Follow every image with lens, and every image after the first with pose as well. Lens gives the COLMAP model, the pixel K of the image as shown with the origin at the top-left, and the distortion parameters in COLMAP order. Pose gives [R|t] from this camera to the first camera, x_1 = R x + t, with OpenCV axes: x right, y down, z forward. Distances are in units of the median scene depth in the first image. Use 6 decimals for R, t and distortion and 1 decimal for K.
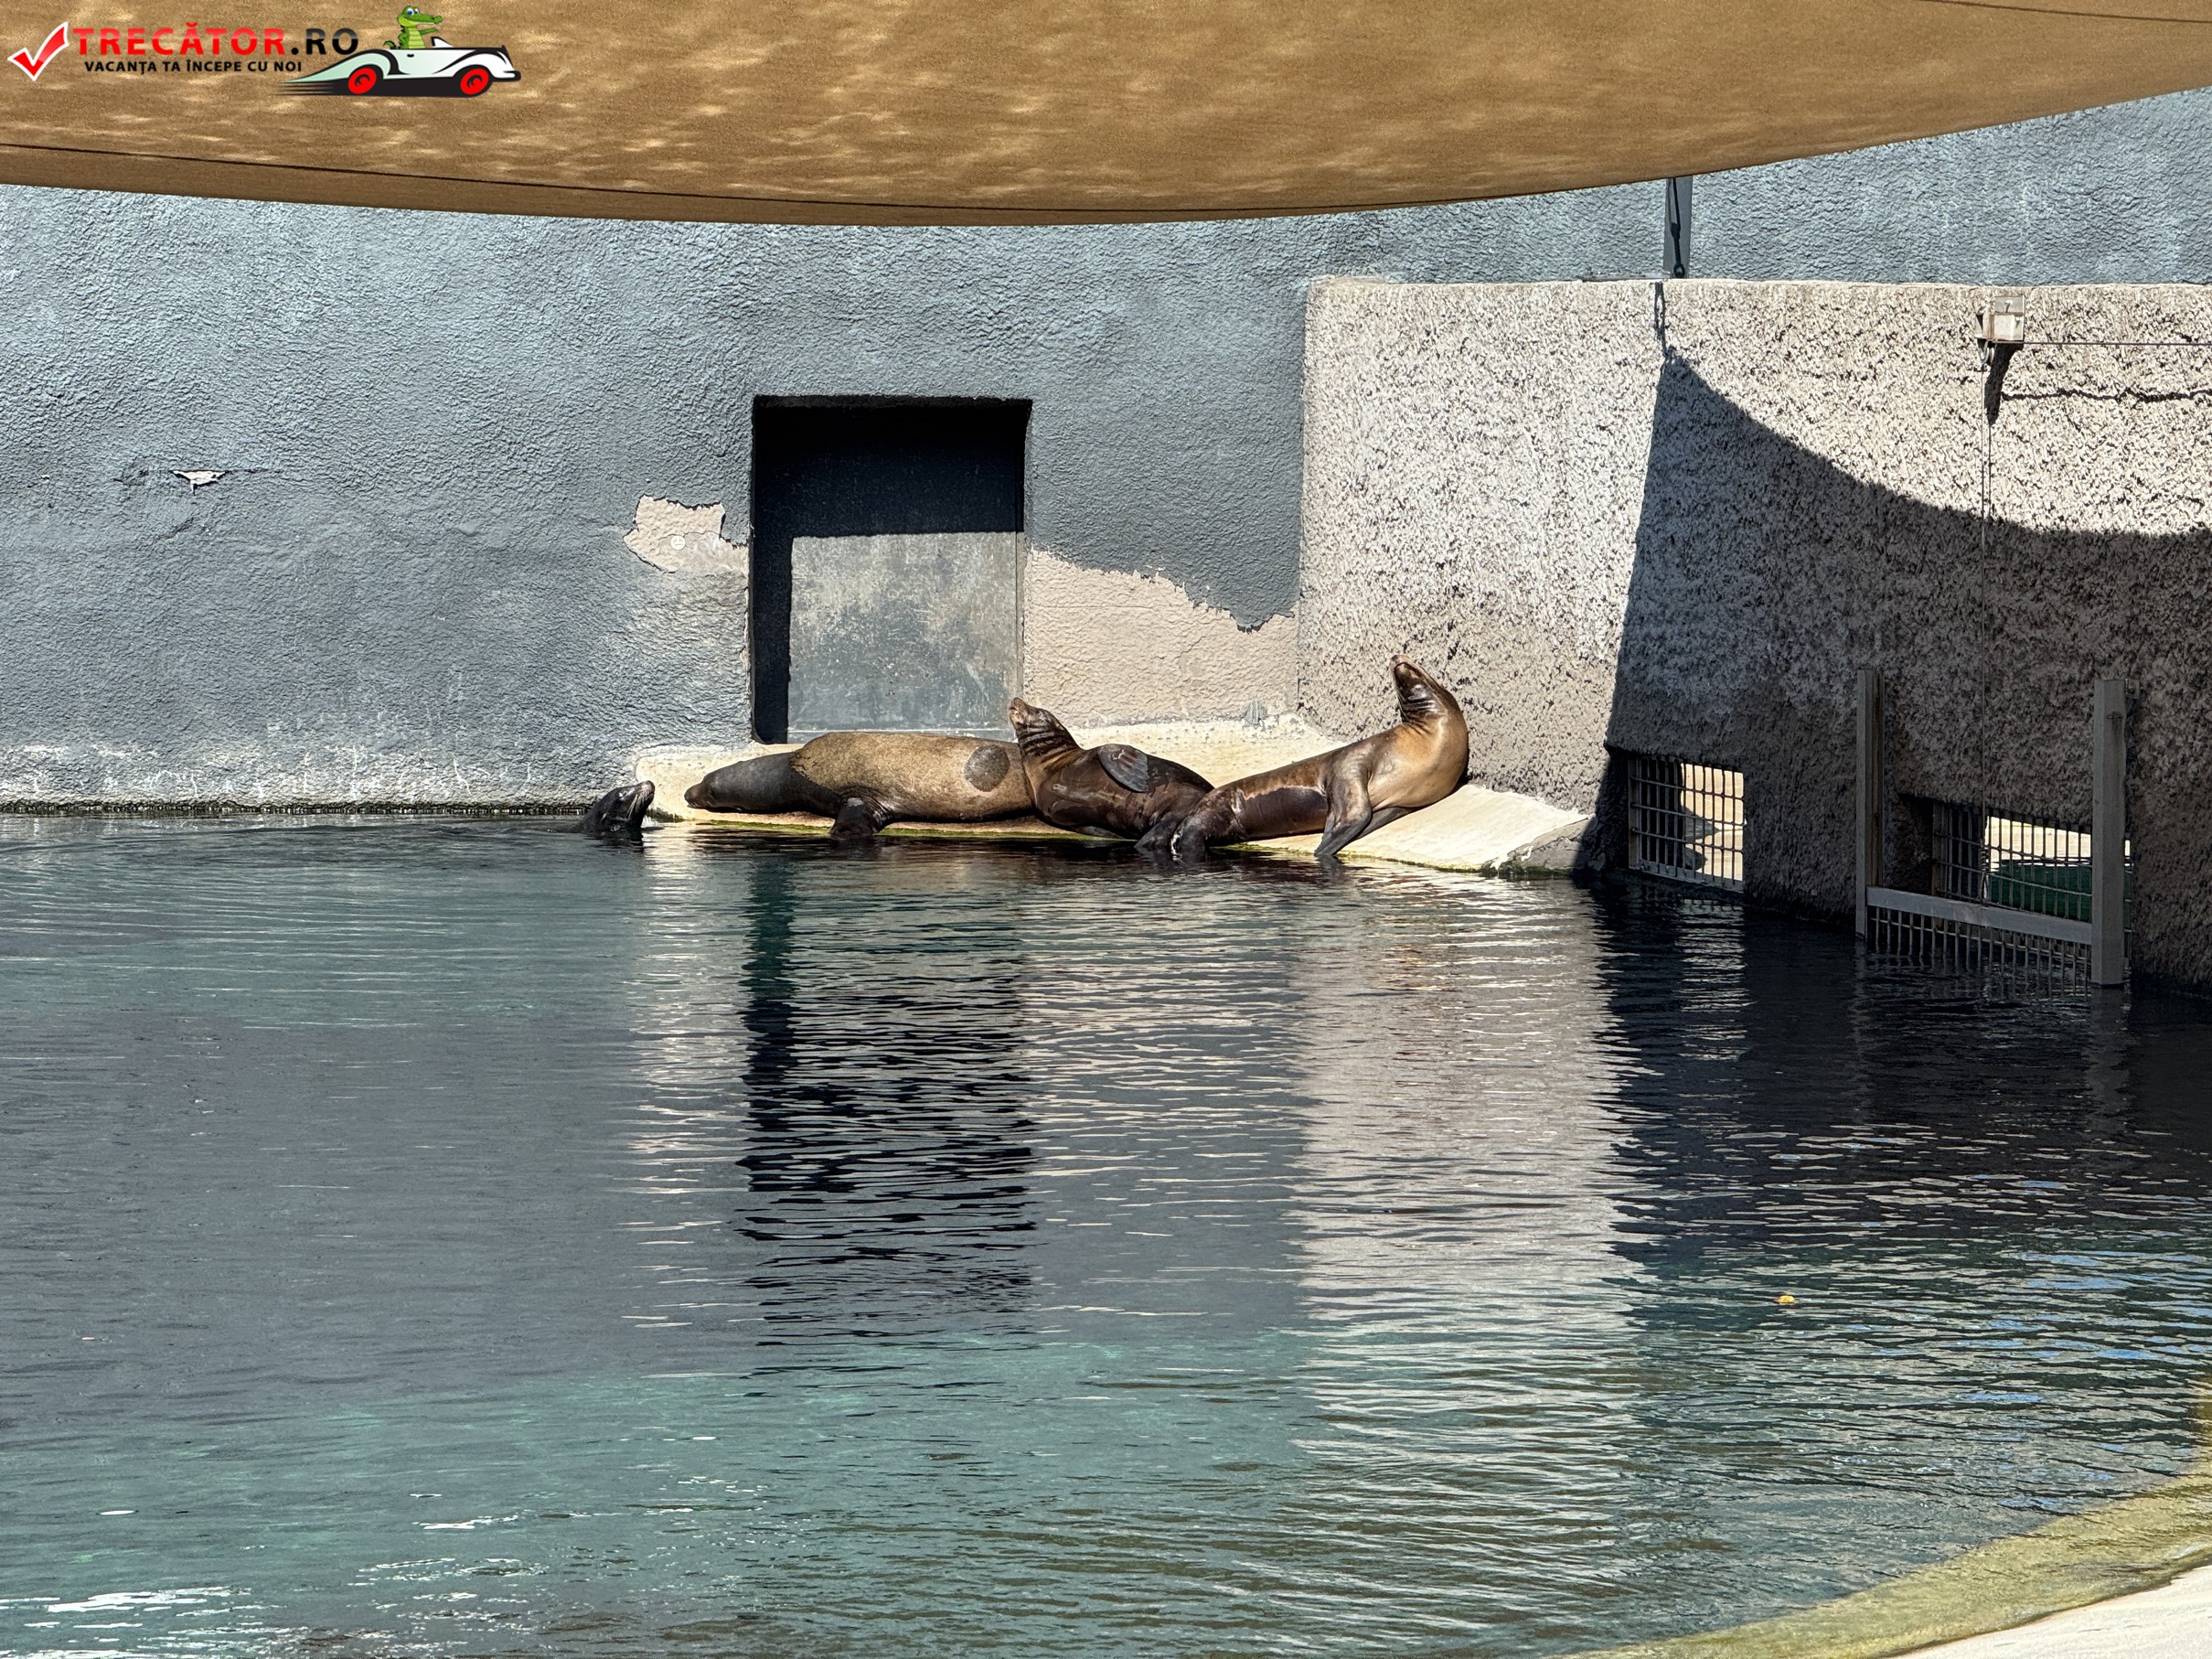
lens RADIAL K [[7746.6, 0, 1101.8], [0, 7746.6, 827.5], [0, 0, 1]] dist [0.189034, 0.000000]
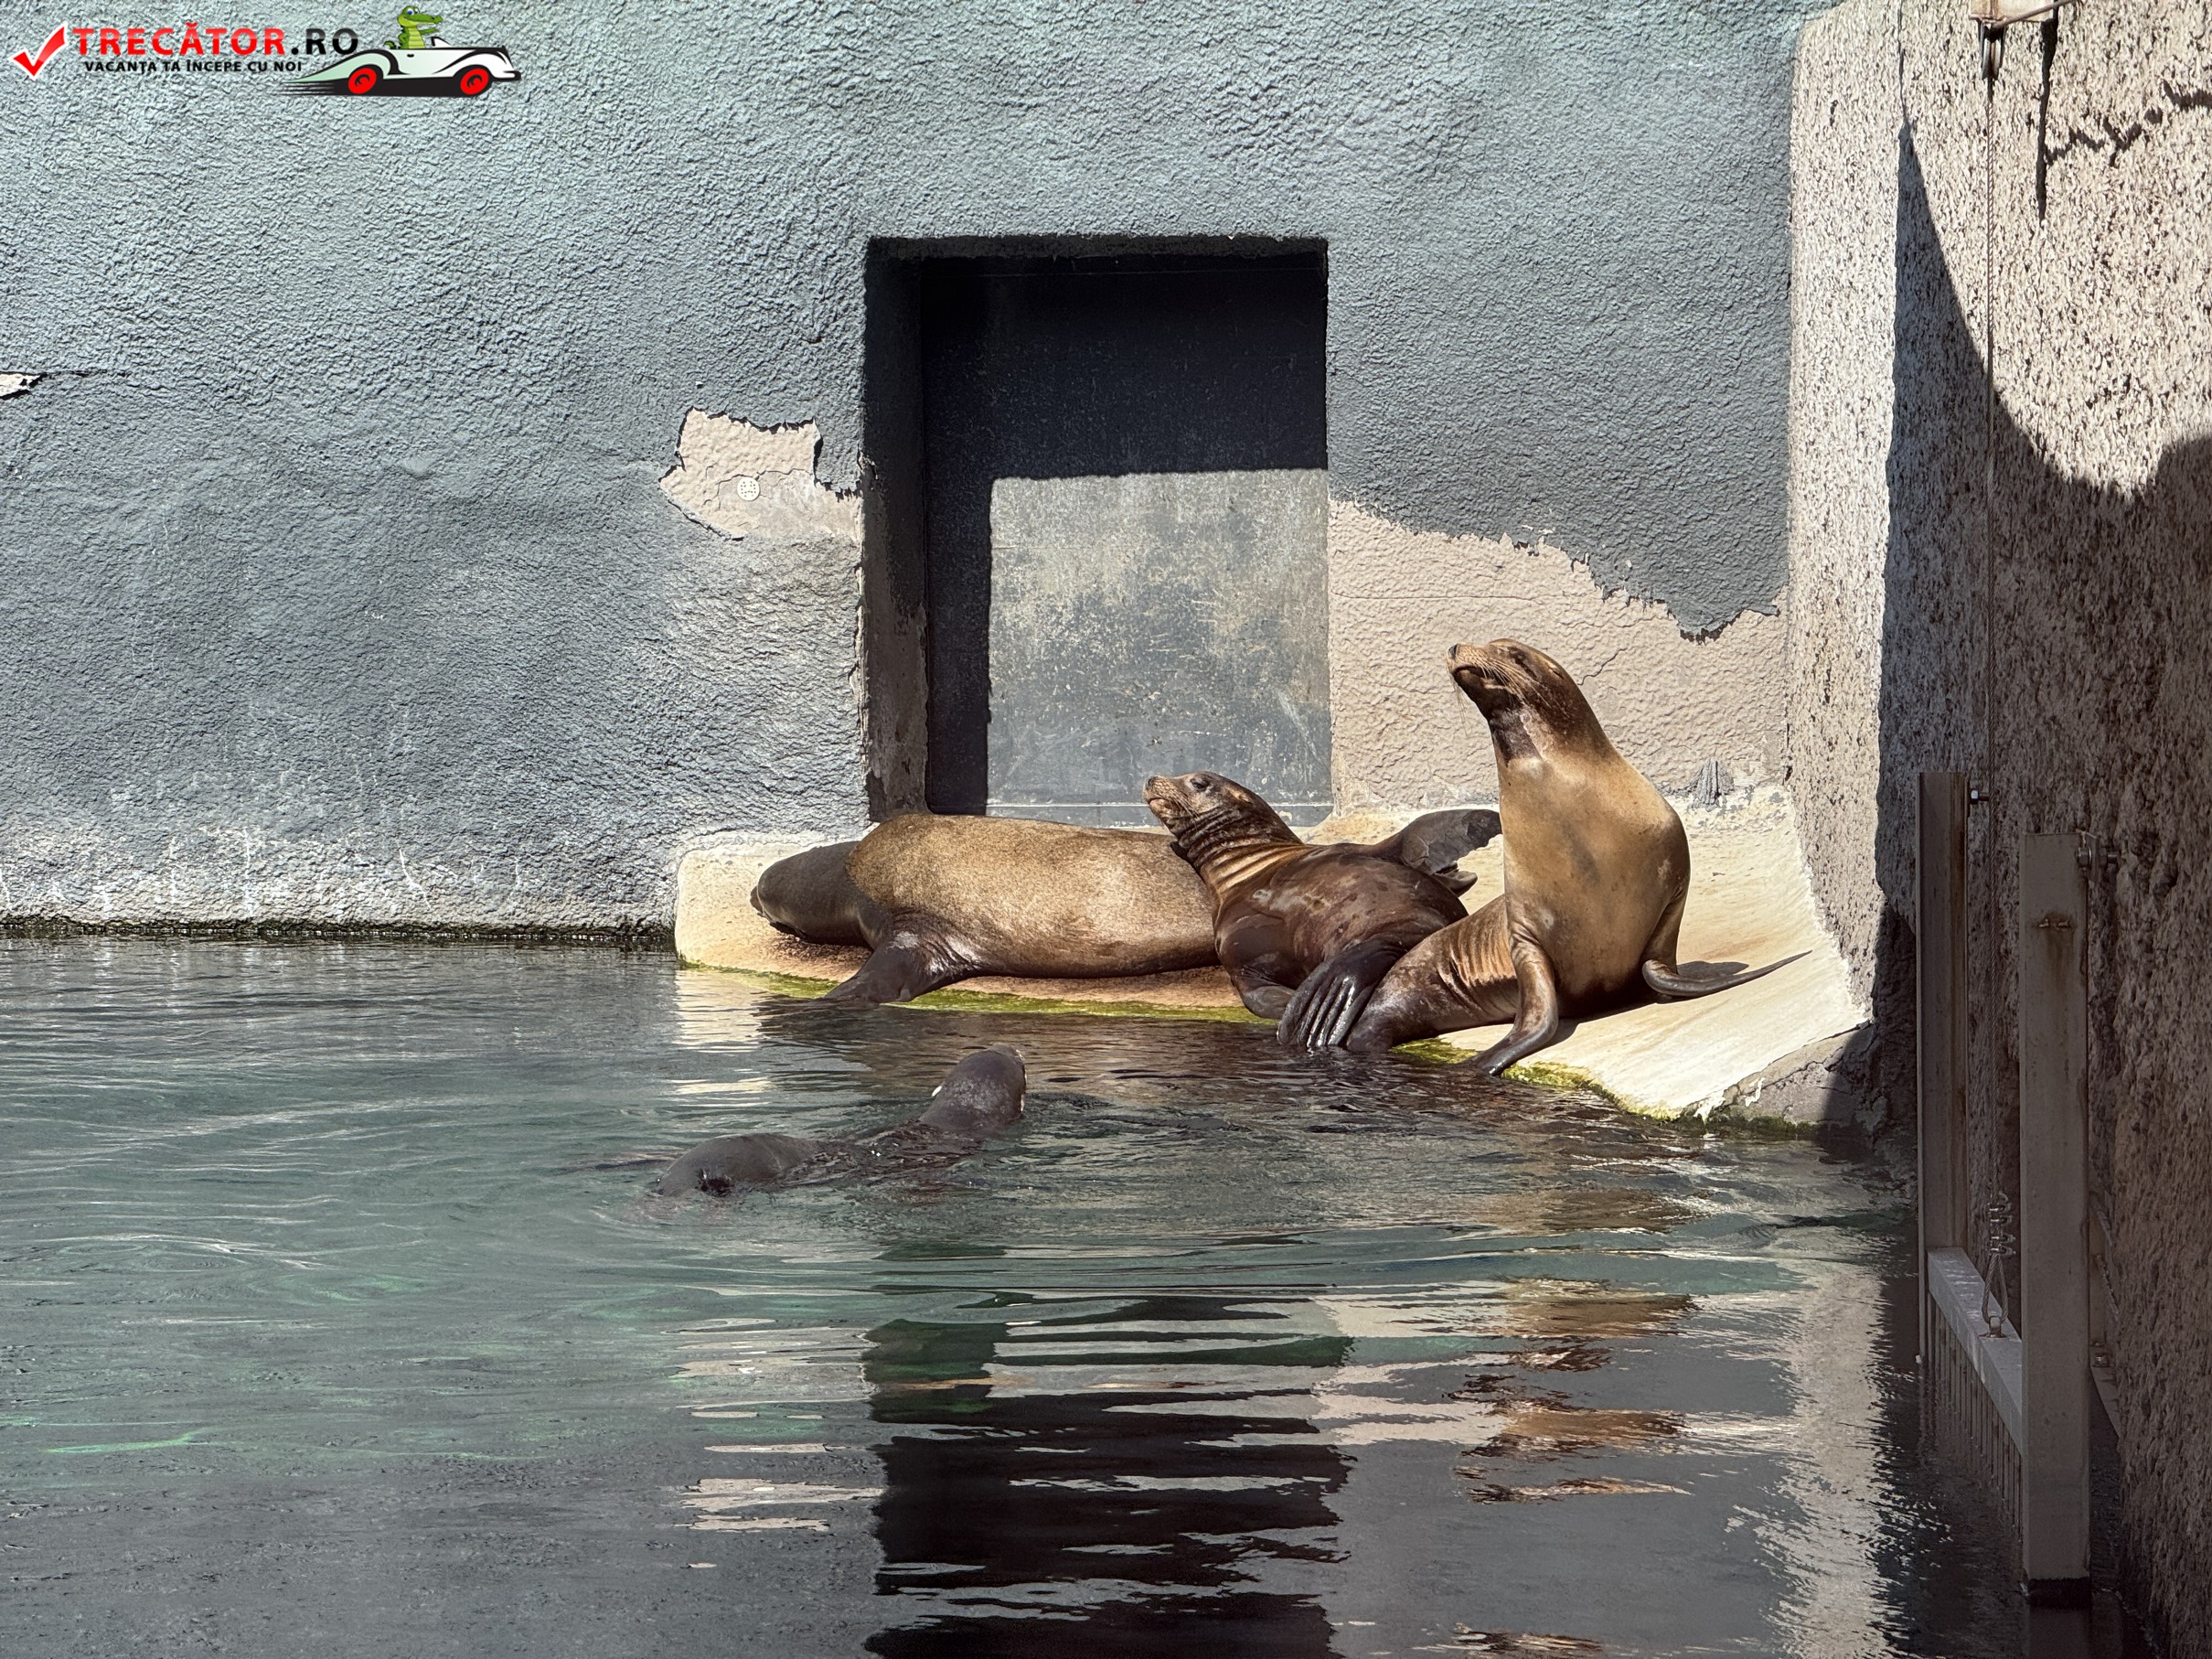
lens RADIAL K [[7746.6, 0, 1112.5], [0, 7746.6, 831.3], [0, 0, 1]] dist [0.189034, 0.000000]
pose [[0.950281, 0.010047, -0.311232, 0.156130], [-0.007181, 0.999921, 0.010353, -0.016916], [0.311311, -0.007603, 0.950278, 0.446031]]
